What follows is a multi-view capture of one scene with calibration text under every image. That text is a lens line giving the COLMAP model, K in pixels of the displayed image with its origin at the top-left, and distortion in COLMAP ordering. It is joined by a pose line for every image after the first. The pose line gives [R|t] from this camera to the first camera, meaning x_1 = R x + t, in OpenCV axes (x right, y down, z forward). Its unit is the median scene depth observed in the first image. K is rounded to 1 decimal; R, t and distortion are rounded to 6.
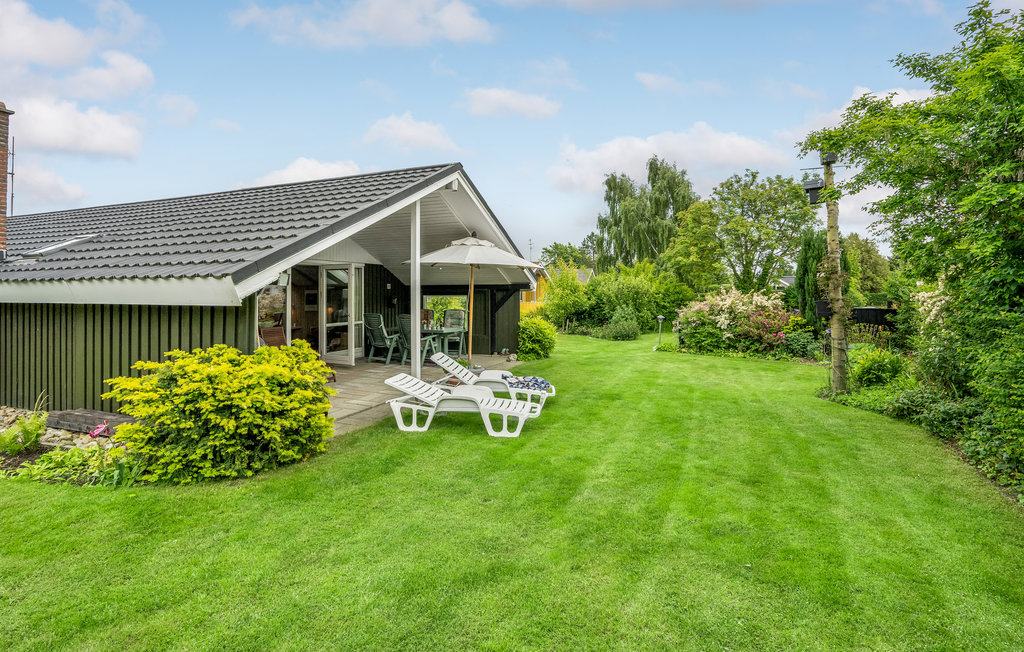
lens RADIAL K [[490.2, 0, 491.6], [0, 490.2, 292.9], [0, 0, 1]] dist [-0.004140, 0.011980]
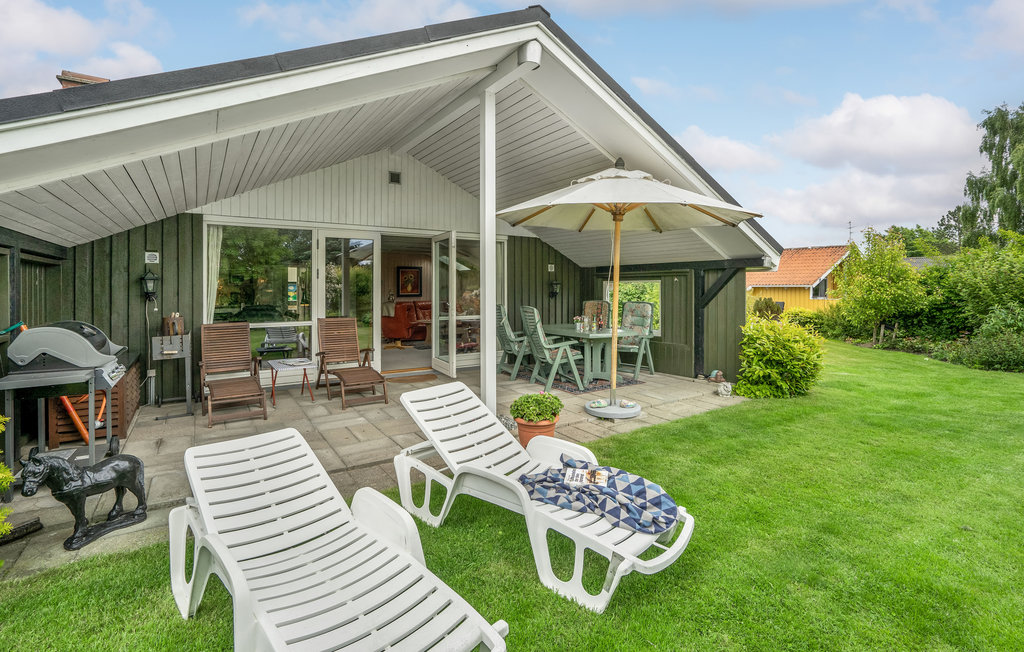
lens RADIAL K [[490.2, 0, 491.6], [0, 490.2, 292.9], [0, 0, 1]] dist [-0.004140, 0.011980]
pose [[0.850017, 0.011259, -0.526634, 0.100652], [-0.006238, 0.999917, 0.011309, 0.015567], [0.526718, -0.006328, 0.850017, 0.345179]]
